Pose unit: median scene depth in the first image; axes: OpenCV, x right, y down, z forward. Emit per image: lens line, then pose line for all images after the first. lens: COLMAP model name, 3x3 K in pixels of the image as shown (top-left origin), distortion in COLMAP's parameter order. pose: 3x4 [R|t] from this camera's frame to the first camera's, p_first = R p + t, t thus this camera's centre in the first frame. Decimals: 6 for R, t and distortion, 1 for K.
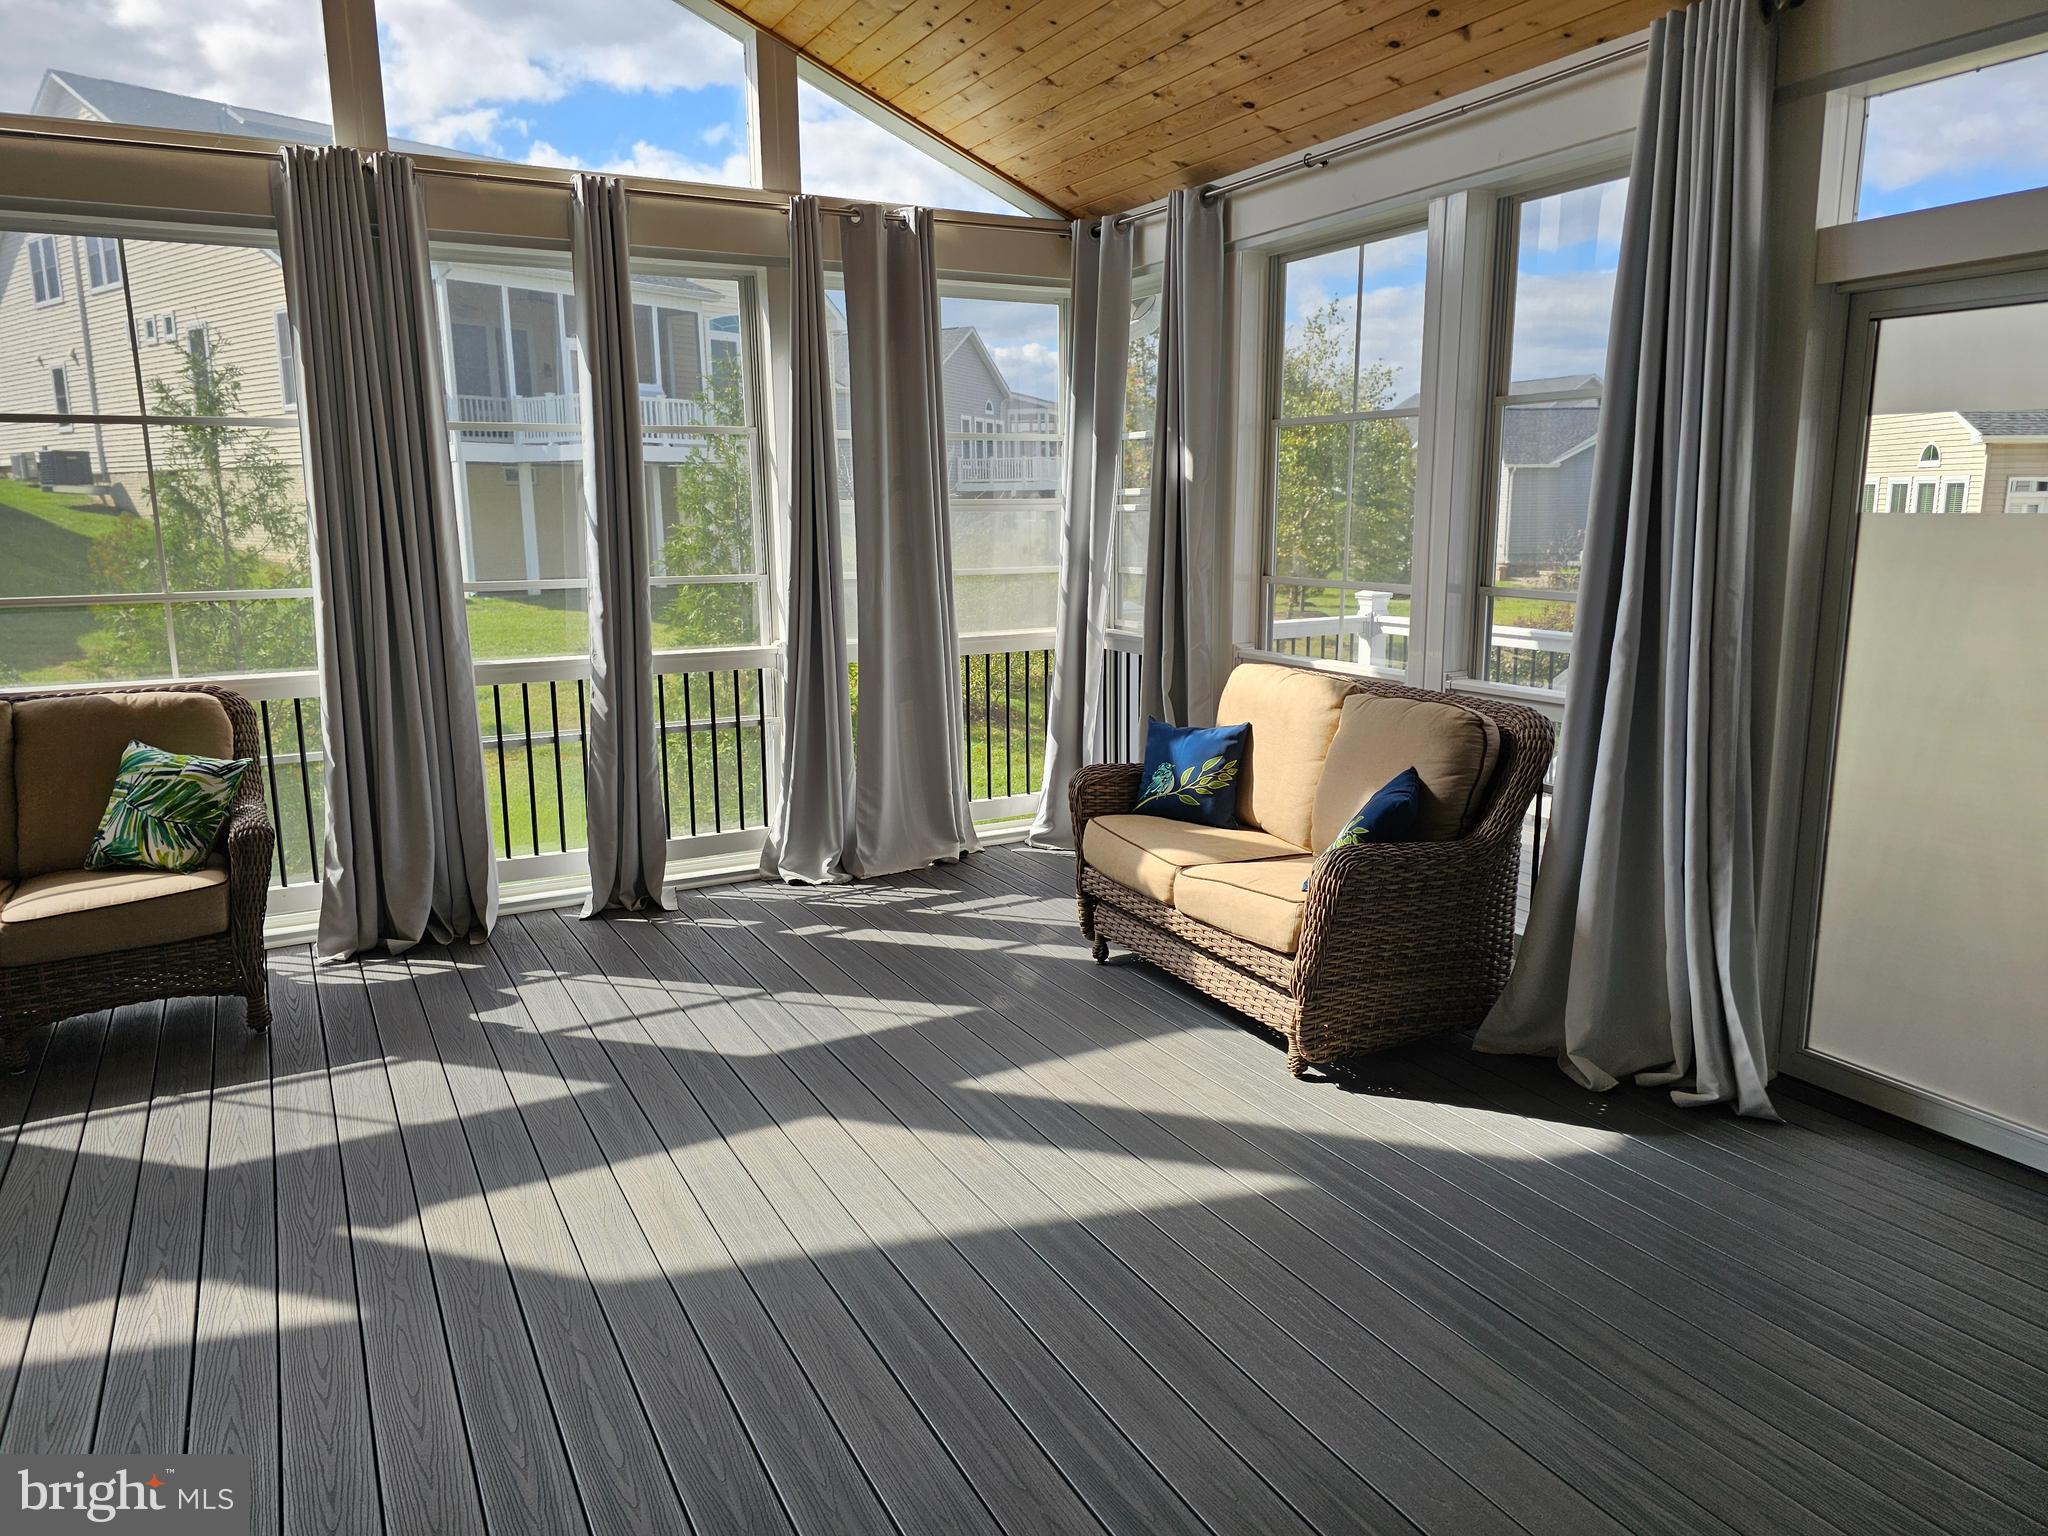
lens RADIAL K [[1367.5, 0, 1031.3], [0, 1367.5, 767.8], [0, 0, 1]] dist [0.051764, -0.045487]
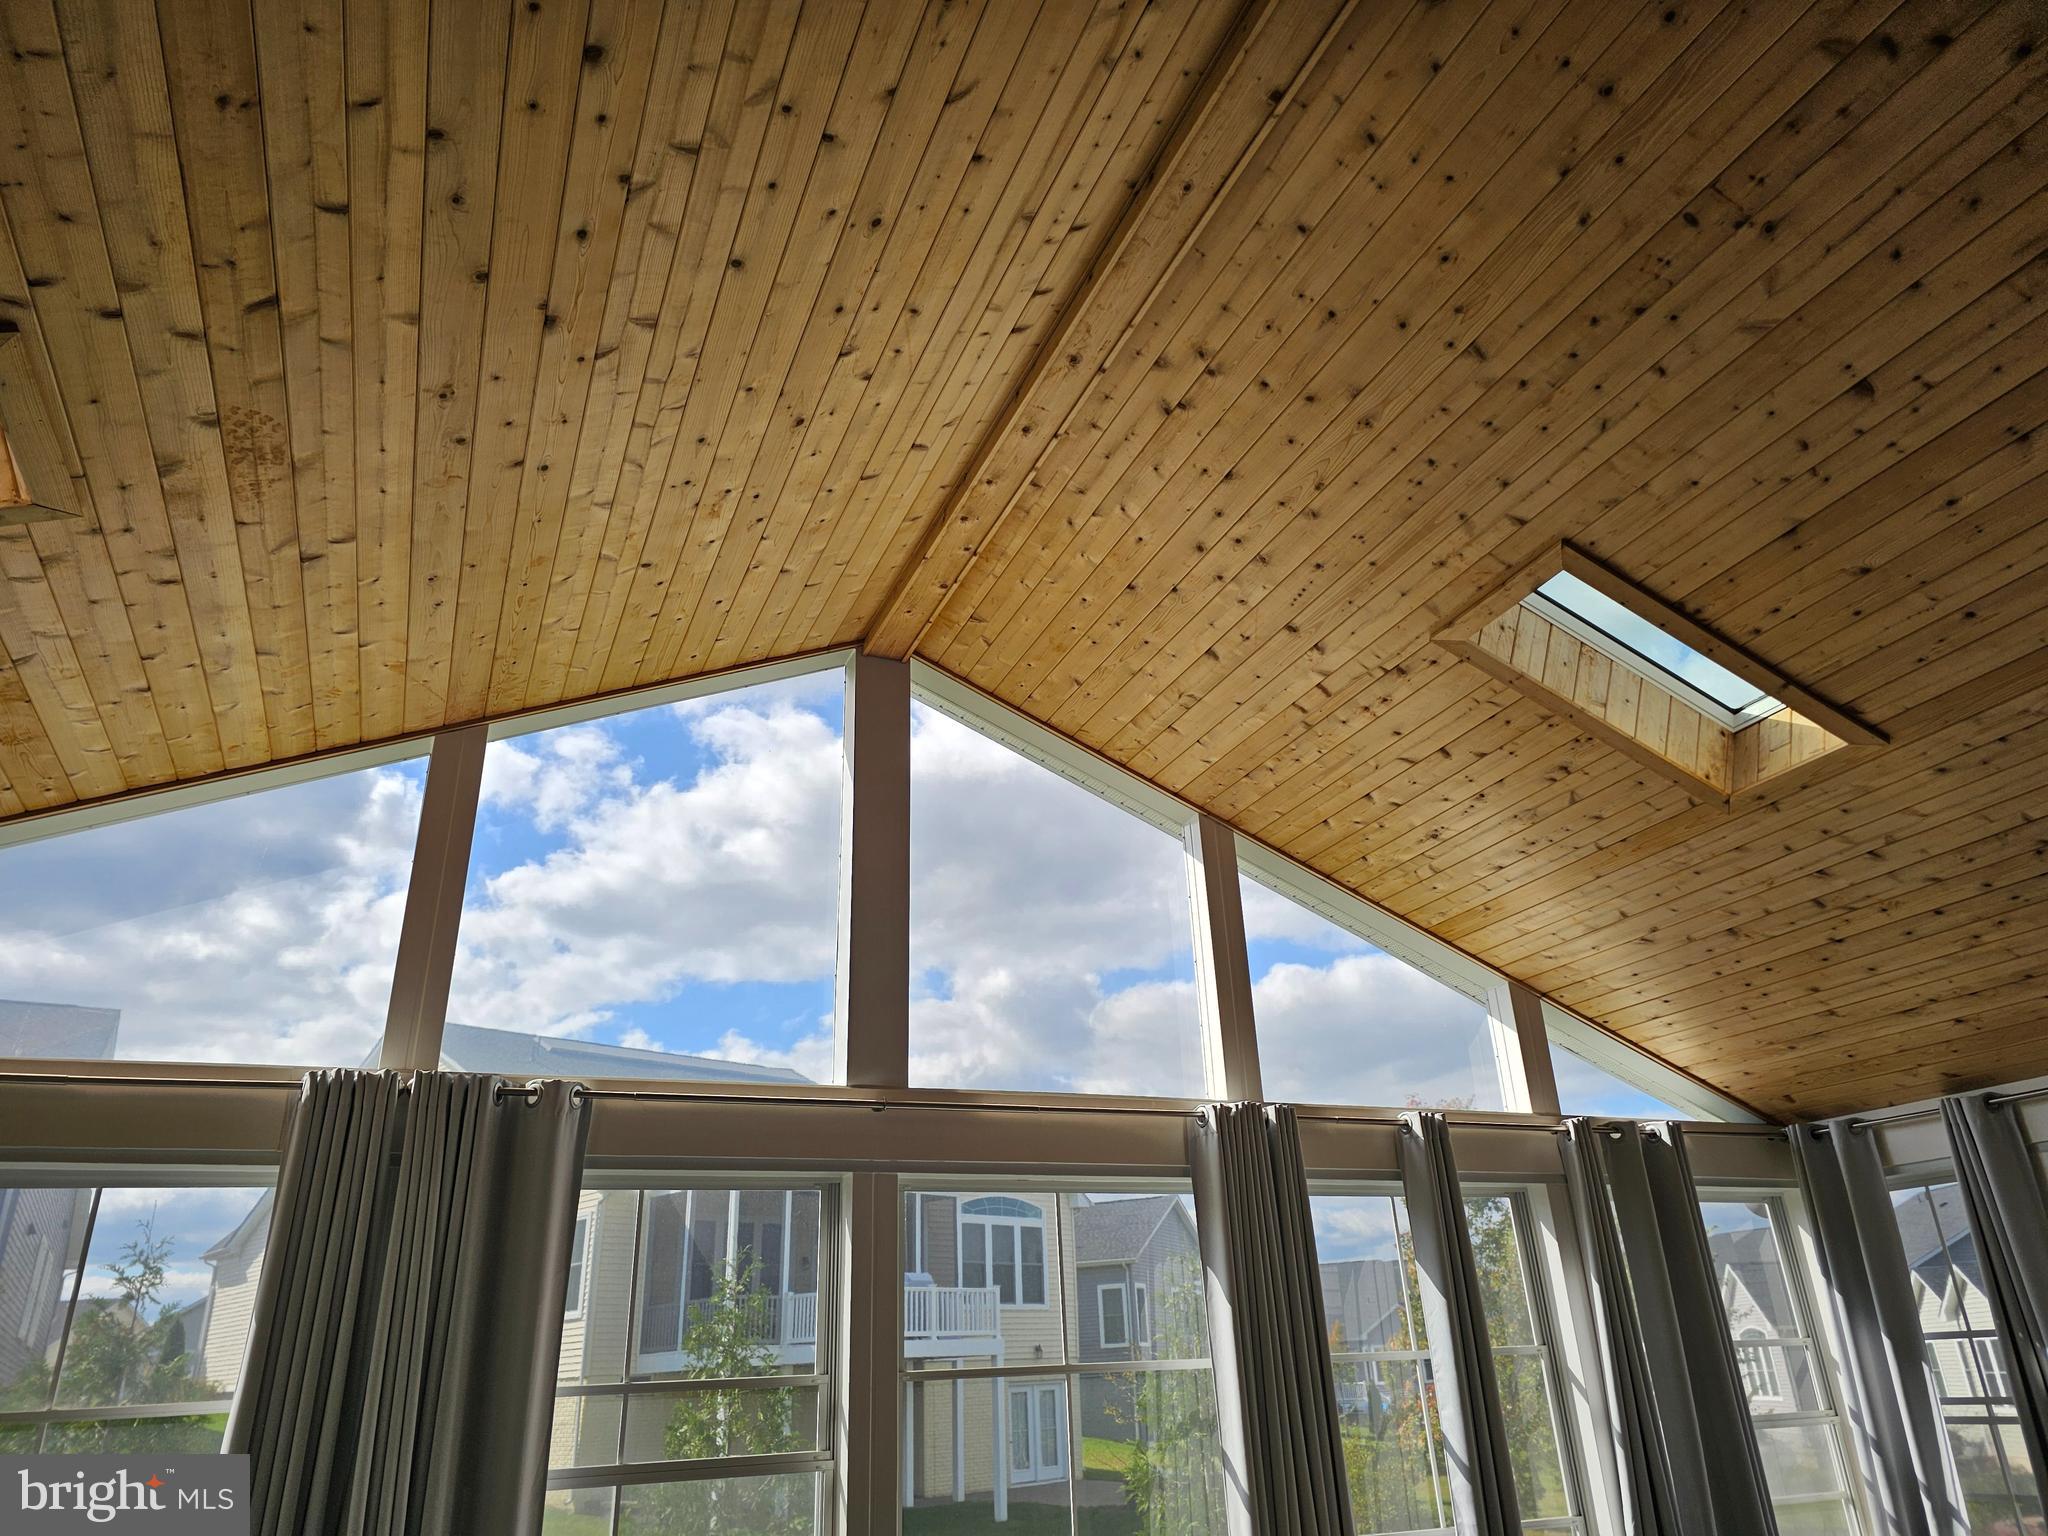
lens RADIAL K [[1367.5, 0, 1036.6], [0, 1367.5, 757.1], [0, 0, 1]] dist [0.051764, -0.045487]
pose [[0.995722, -0.065210, -0.065470, -0.501538], [0.015359, 0.815451, -0.578622, -0.025543], [0.091119, 0.575141, 0.812964, -0.081938]]
